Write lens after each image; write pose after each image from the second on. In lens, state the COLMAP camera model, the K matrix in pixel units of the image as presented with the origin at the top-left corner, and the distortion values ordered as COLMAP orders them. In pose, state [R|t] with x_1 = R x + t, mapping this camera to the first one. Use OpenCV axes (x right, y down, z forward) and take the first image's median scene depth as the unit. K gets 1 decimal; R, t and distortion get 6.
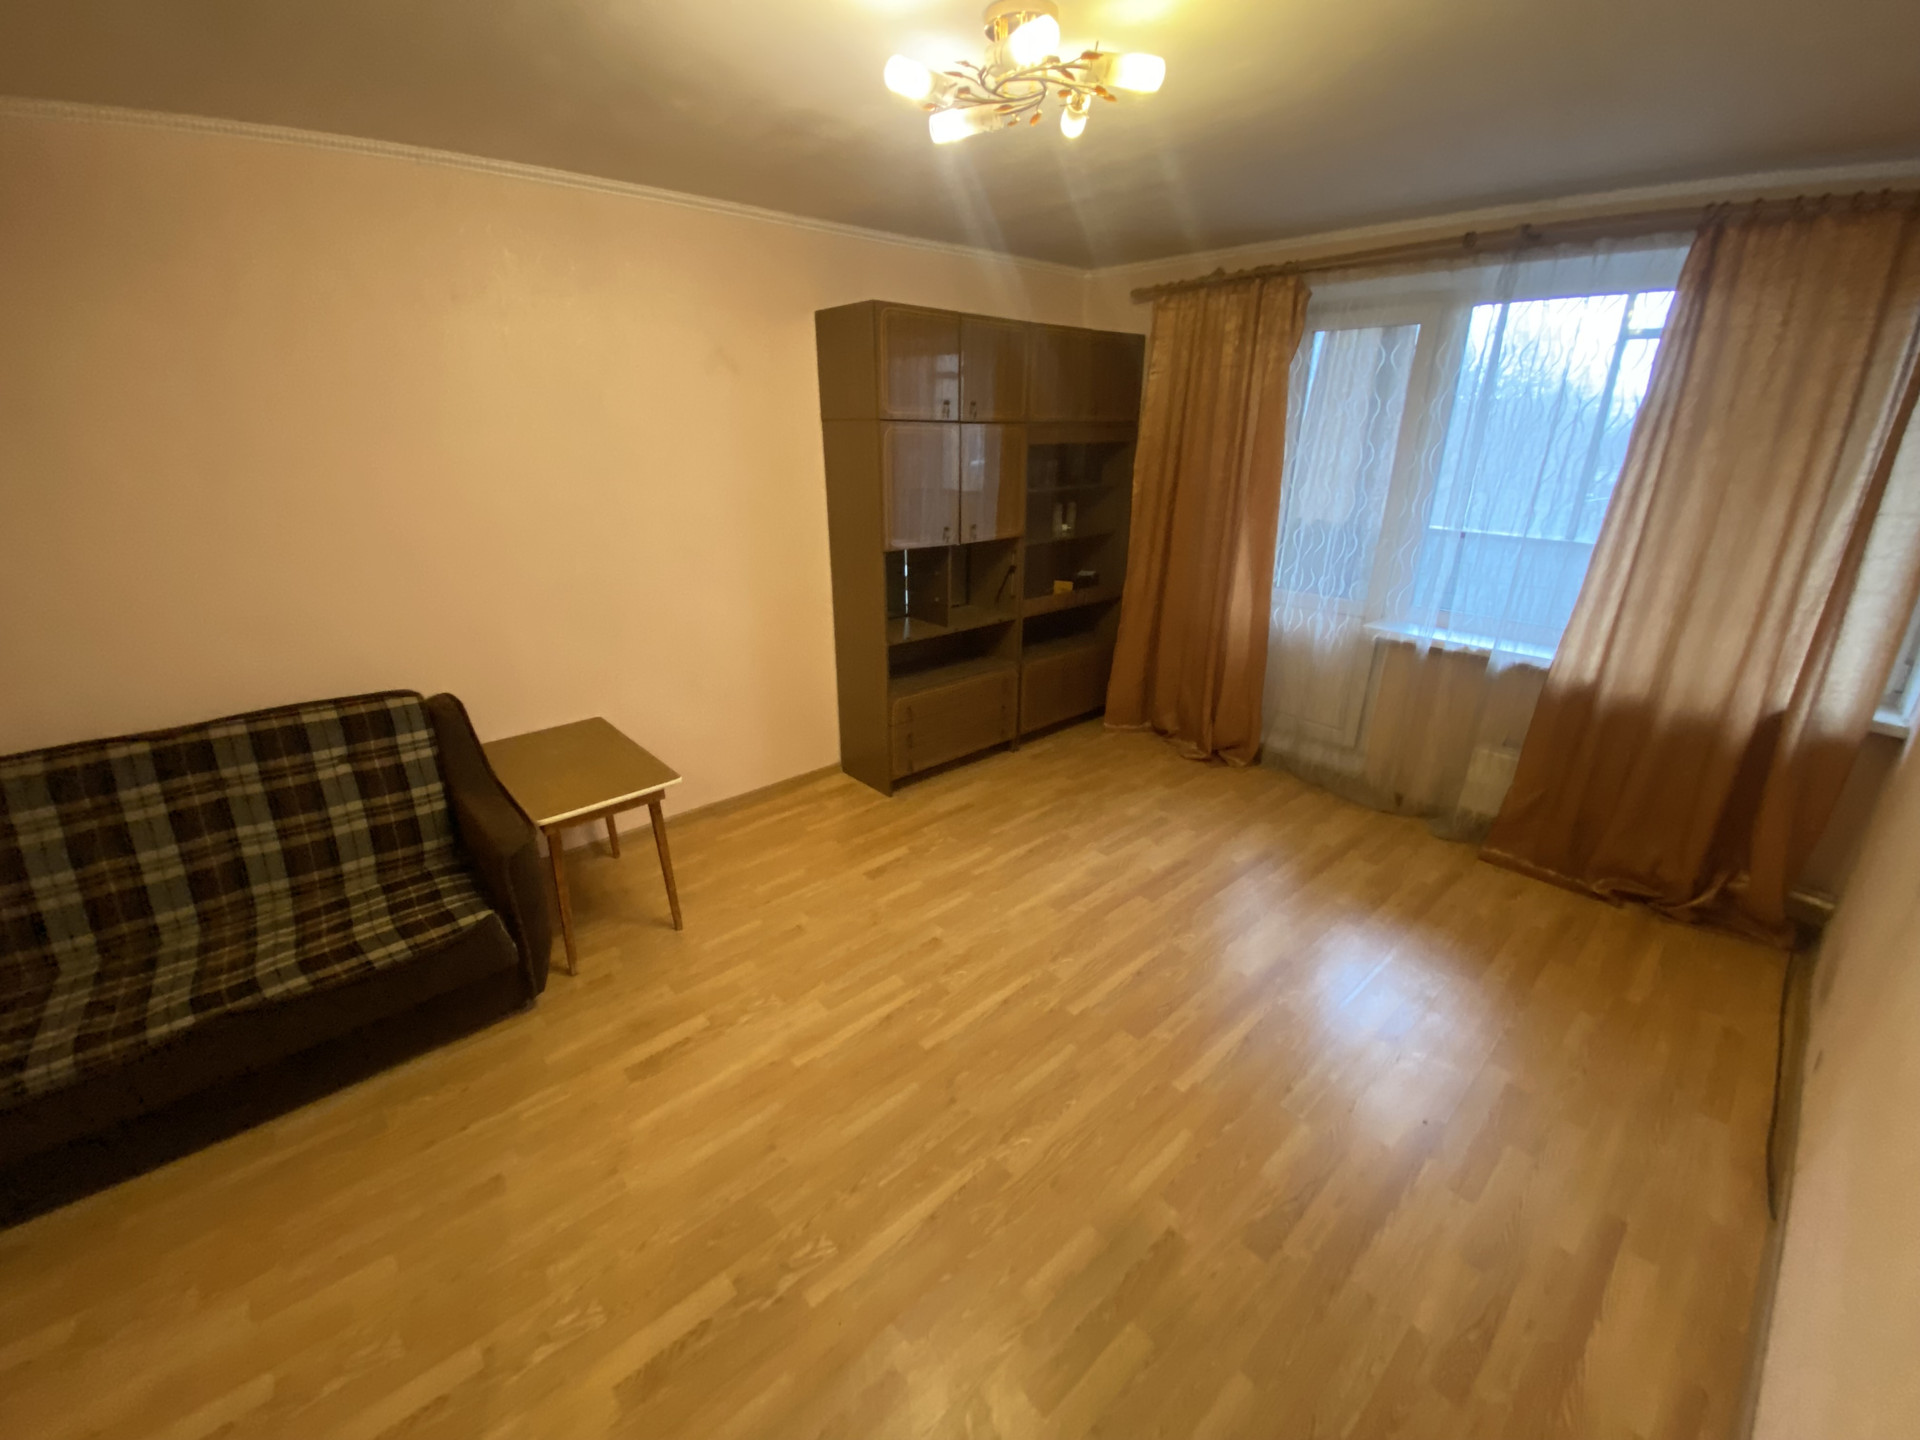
lens RADIAL K [[804.2, 0, 949.2], [0, 804.2, 701.2], [0, 0, 1]] dist [-0.001728, -0.000395]
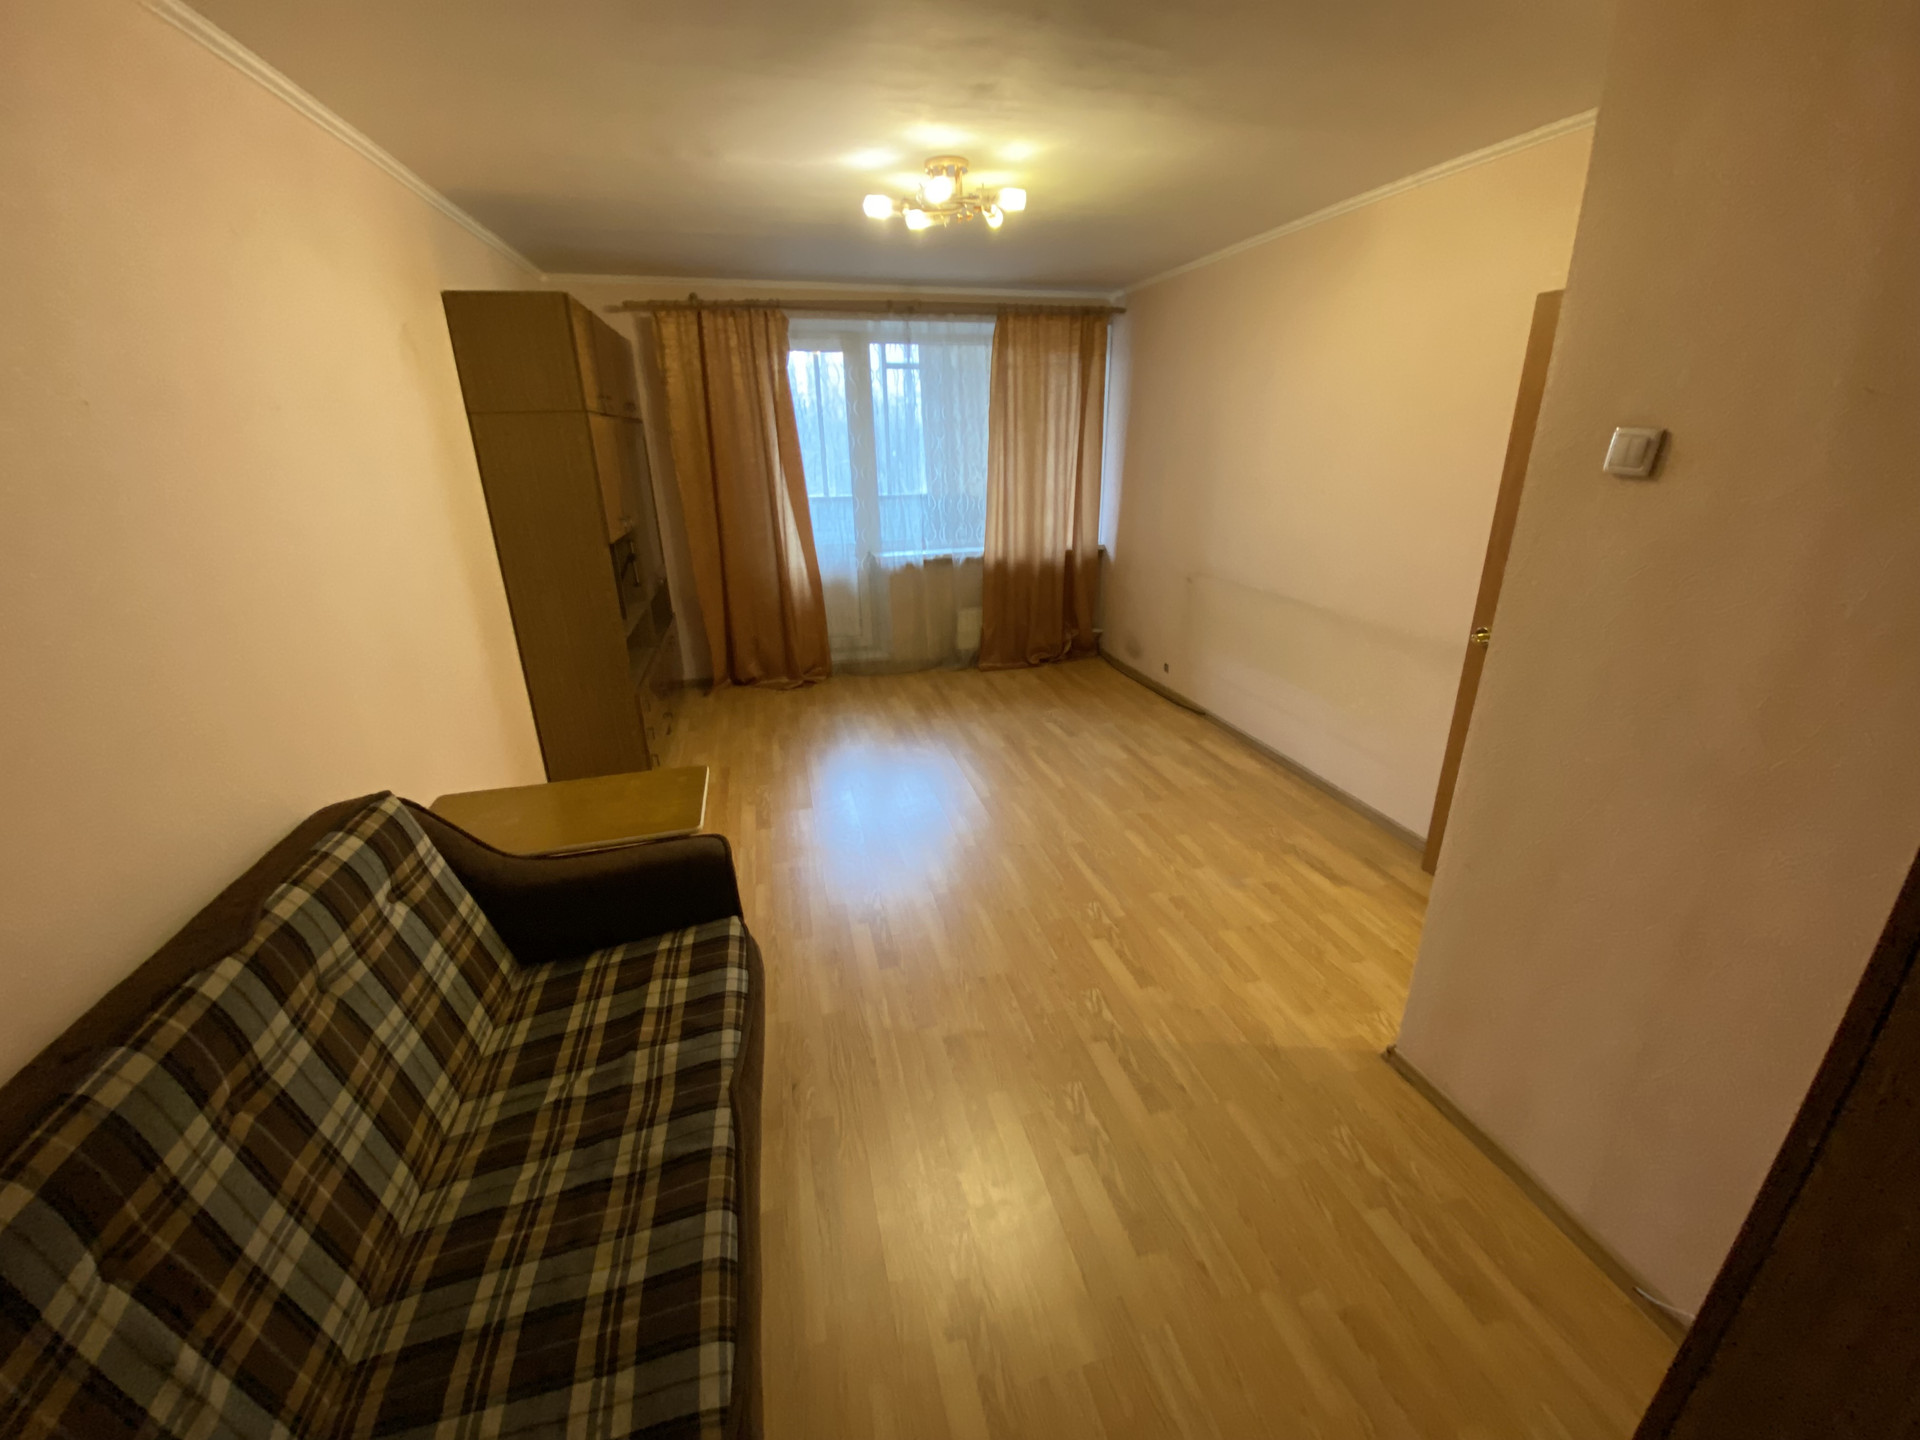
lens RADIAL K [[767.5, 0, 960.0], [0, 767.5, 720.0], [0, 0, 1]] dist [0.055694, -0.000110]
pose [[0.470792, -0.322835, 0.821056, -0.834050], [0.319607, 0.929839, 0.182346, -0.029813], [-0.822317, 0.176568, 0.540941, 0.168419]]
